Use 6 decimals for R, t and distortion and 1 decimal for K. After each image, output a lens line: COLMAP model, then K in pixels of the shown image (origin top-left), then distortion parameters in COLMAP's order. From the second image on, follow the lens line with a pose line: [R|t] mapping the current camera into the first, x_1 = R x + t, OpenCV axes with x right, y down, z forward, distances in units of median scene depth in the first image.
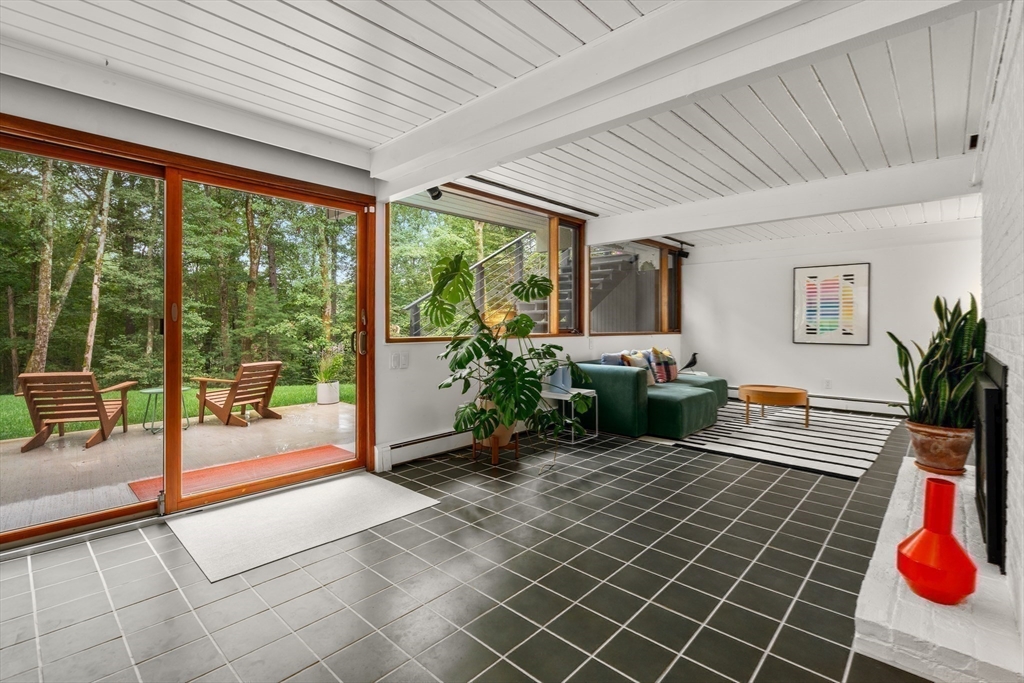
lens RADIAL K [[473.1, 0, 508.3], [0, 473.1, 320.9], [0, 0, 1]] dist [-0.002695, -0.000658]
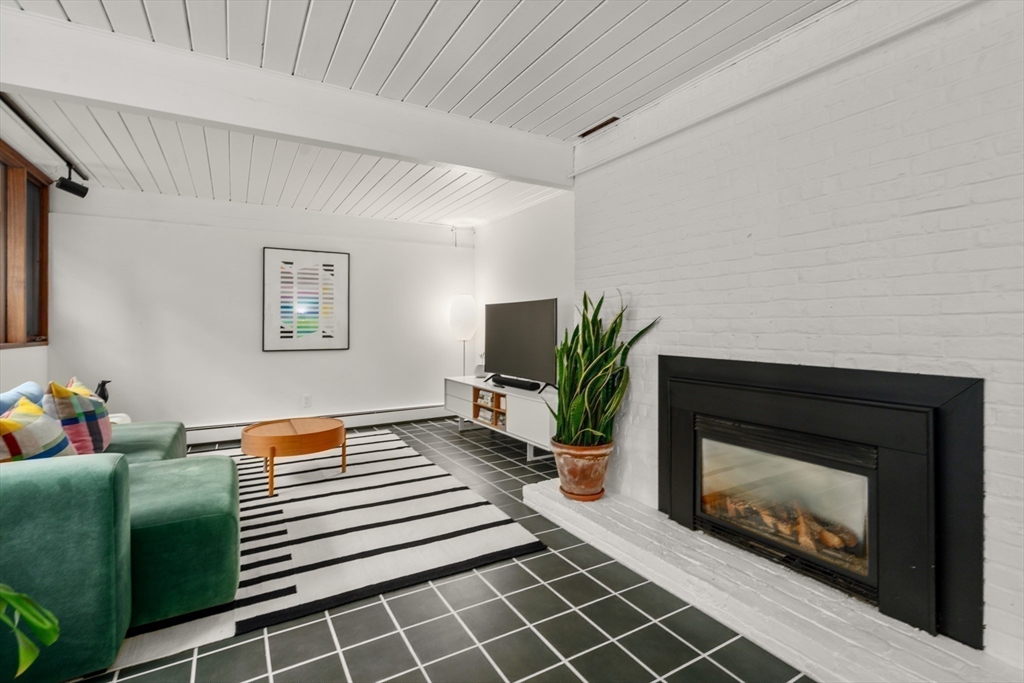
lens RADIAL K [[473.1, 0, 508.3], [0, 473.1, 320.9], [0, 0, 1]] dist [-0.002695, -0.000658]
pose [[0.290285, 0.001404, 0.956939, 0.023621], [-0.002499, 0.999997, -0.000709, 0.000047], [-0.956937, -0.002185, 0.290288, 0.456249]]
